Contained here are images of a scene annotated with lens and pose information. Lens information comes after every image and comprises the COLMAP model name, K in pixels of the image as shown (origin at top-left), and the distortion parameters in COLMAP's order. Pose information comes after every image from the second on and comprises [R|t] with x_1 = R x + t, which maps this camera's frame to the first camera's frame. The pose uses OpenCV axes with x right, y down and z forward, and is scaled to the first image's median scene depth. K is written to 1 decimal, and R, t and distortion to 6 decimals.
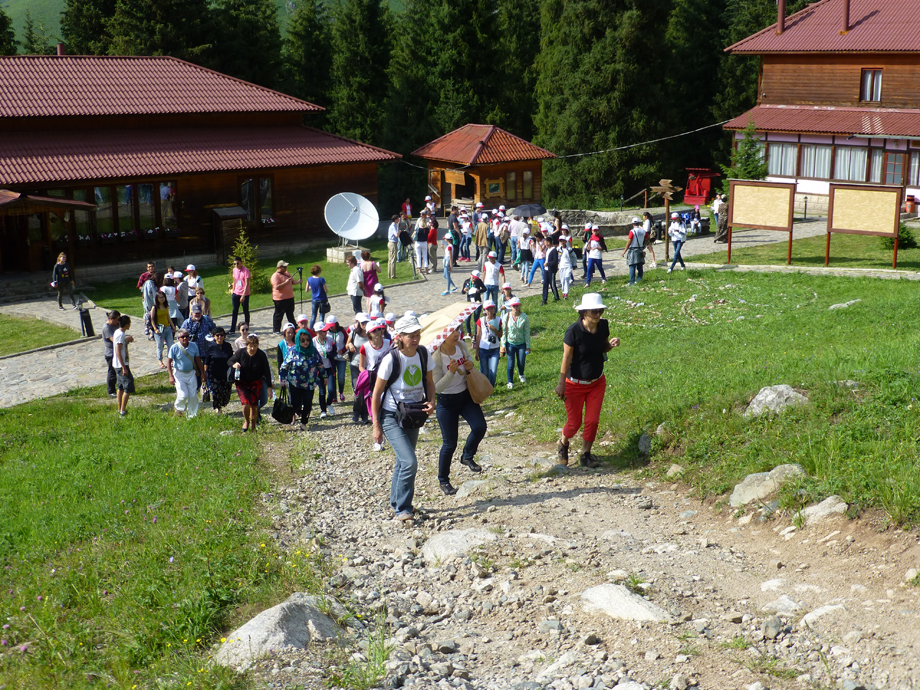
lens RADIAL K [[1100.6, 0, 456.9], [0, 1100.6, 346.4], [0, 0, 1]] dist [0.011049, 0.000000]
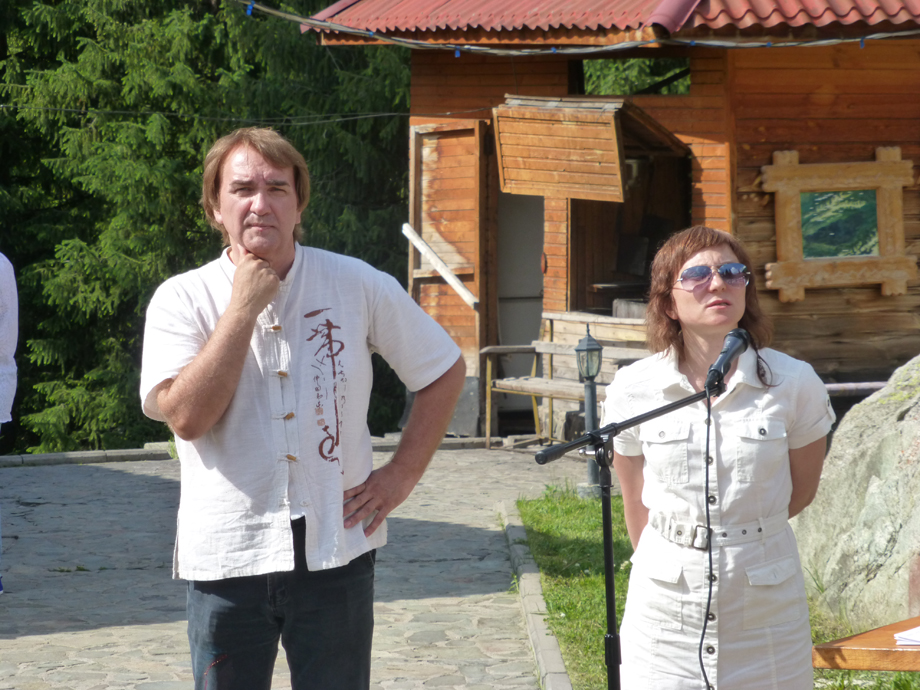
lens RADIAL K [[3284.3, 0, 455.2], [0, 3284.3, 347.2], [0, 0, 1]] dist [0.262386, 0.000000]
pose [[0.997094, 0.006066, -0.075938, 0.015362], [-0.017897, 0.987578, -0.156105, -0.056432], [0.074048, 0.157010, 0.984817, 0.525315]]
